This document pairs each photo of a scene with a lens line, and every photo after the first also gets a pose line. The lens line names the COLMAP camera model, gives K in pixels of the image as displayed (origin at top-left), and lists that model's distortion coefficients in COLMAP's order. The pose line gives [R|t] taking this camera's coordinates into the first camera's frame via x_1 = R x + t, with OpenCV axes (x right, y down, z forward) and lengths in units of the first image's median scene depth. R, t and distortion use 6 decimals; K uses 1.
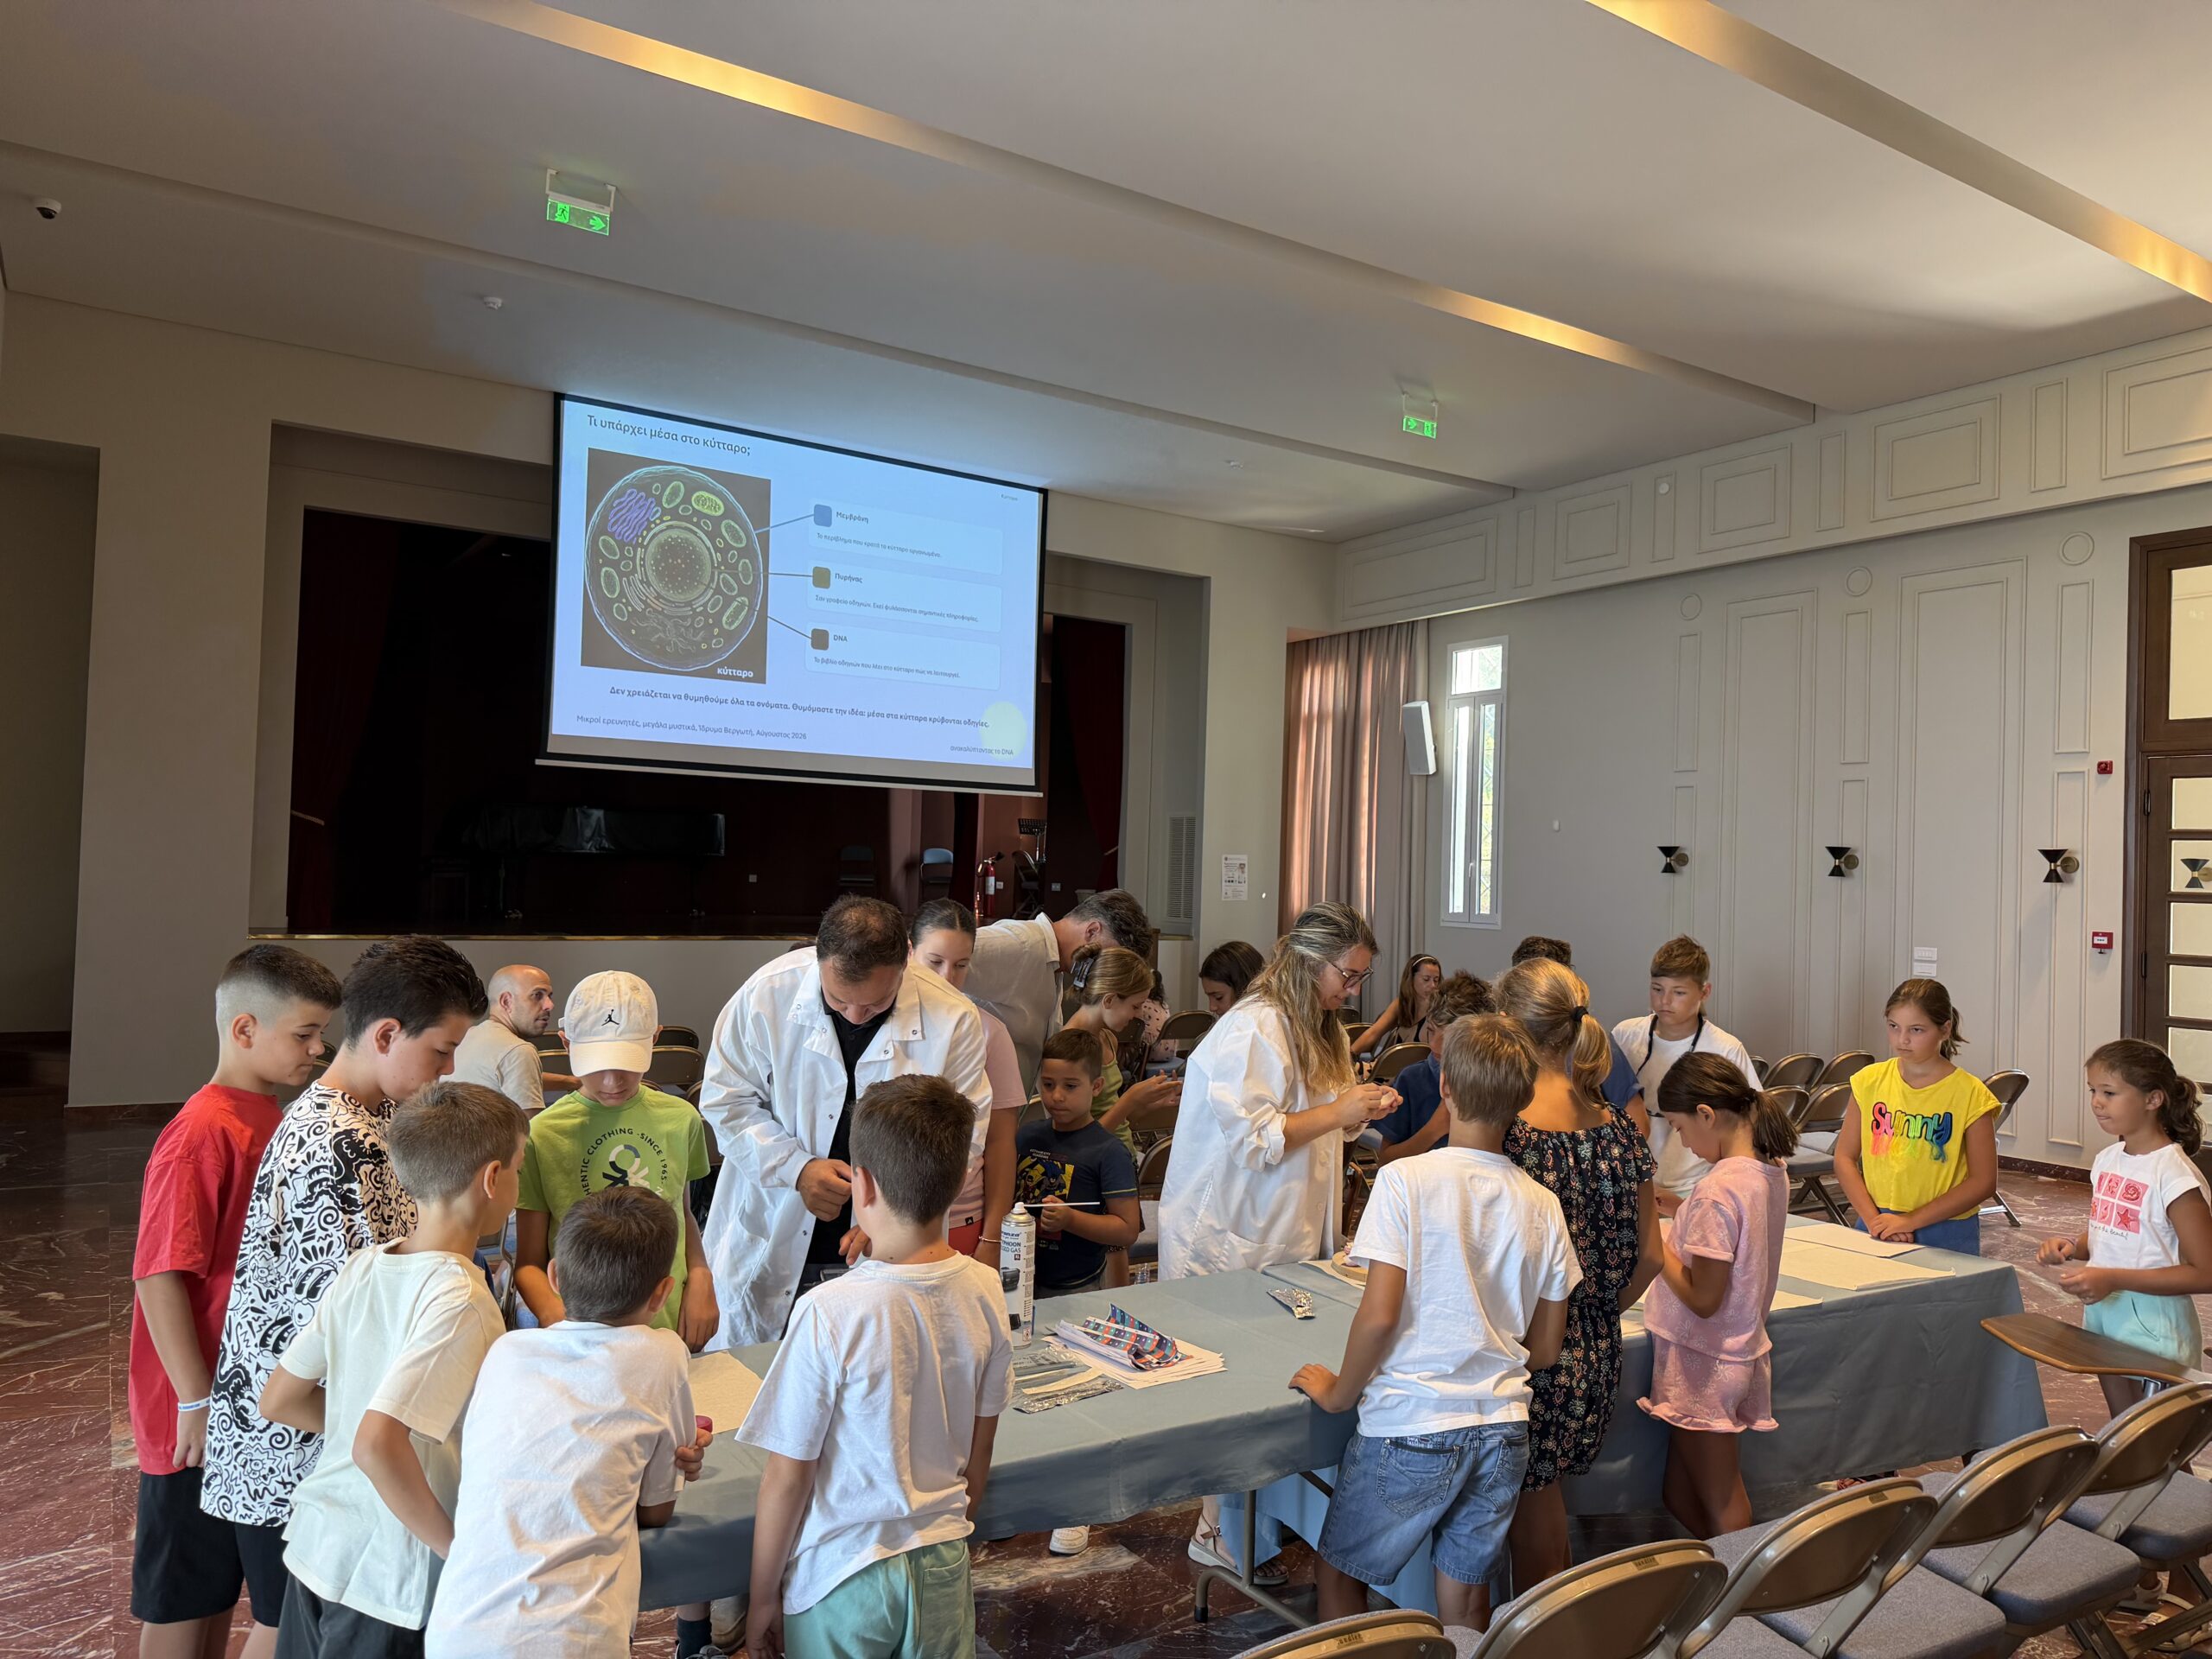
lens RADIAL K [[1562.3, 0, 1106.0], [0, 1562.3, 829.5], [0, 0, 1]] dist [0.179125, -0.210681]
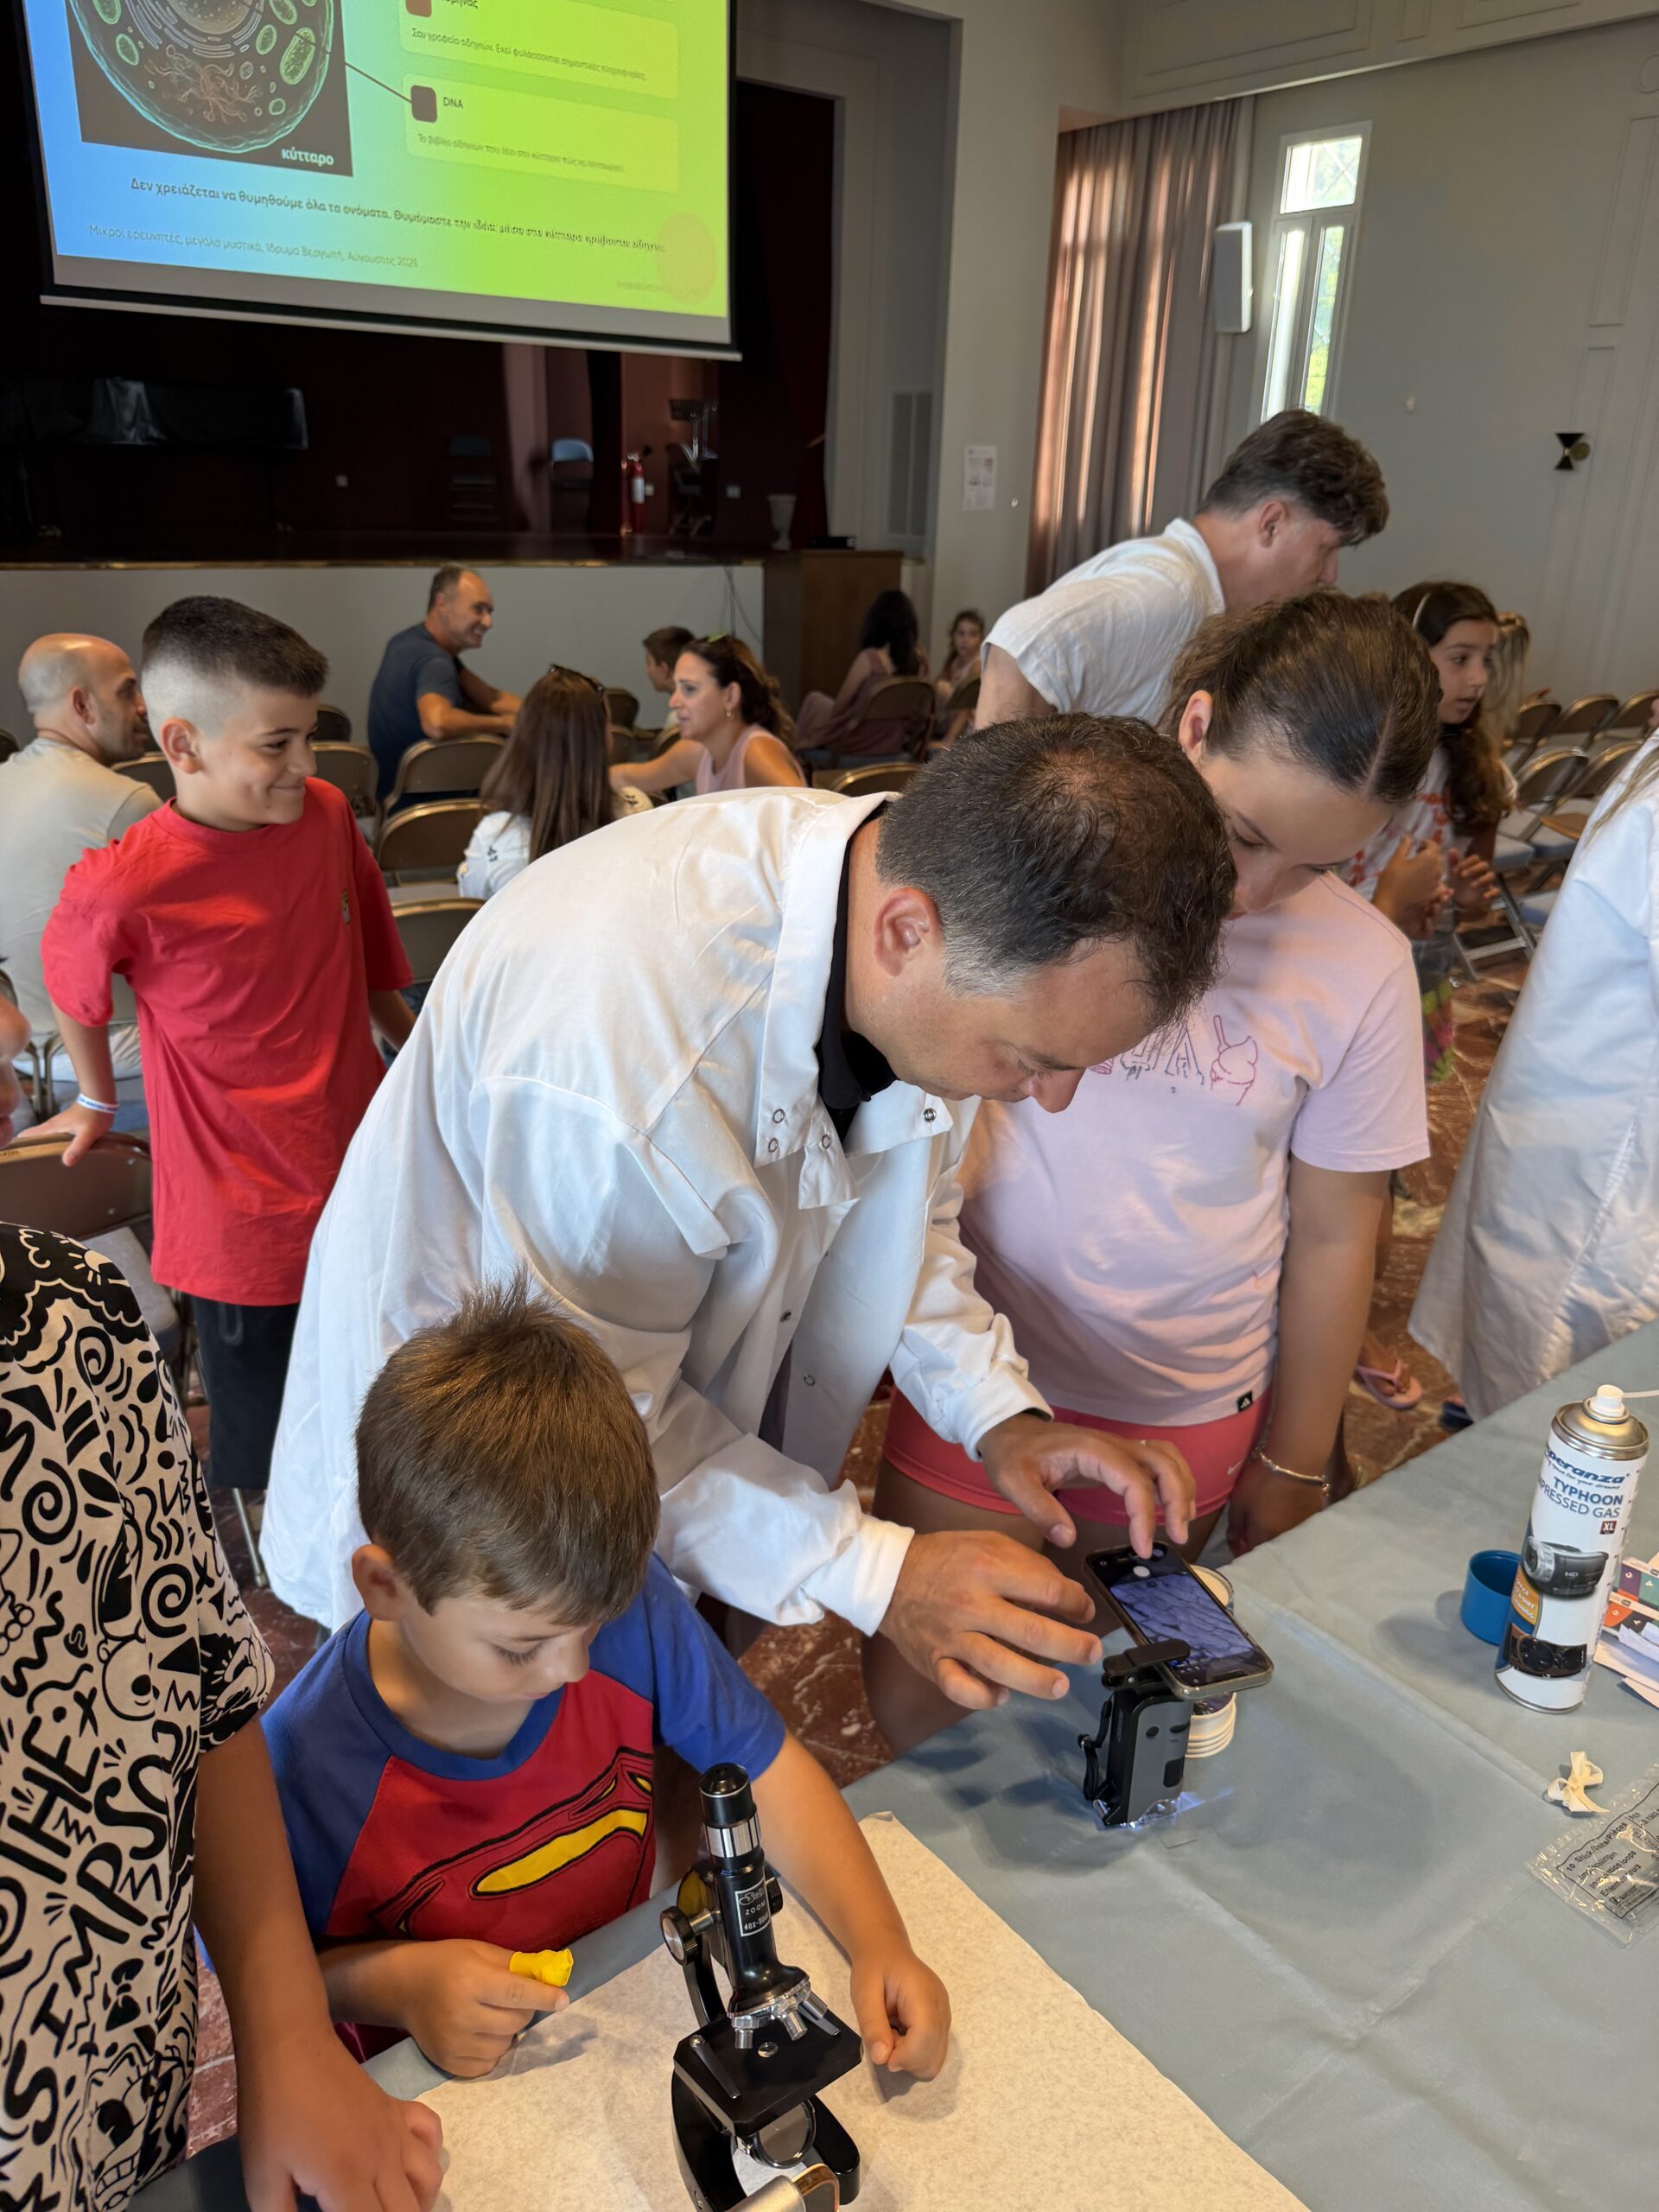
lens RADIAL K [[1605.6, 0, 827.2], [0, 1605.6, 1130.3], [0, 0, 1]] dist [-0.006111, -0.006597]
pose [[0.997236, -0.030113, 0.067928, -0.060458], [0.000139, 0.914952, 0.403564, 0.006162], [-0.074303, -0.402439, 0.912426, 0.156202]]
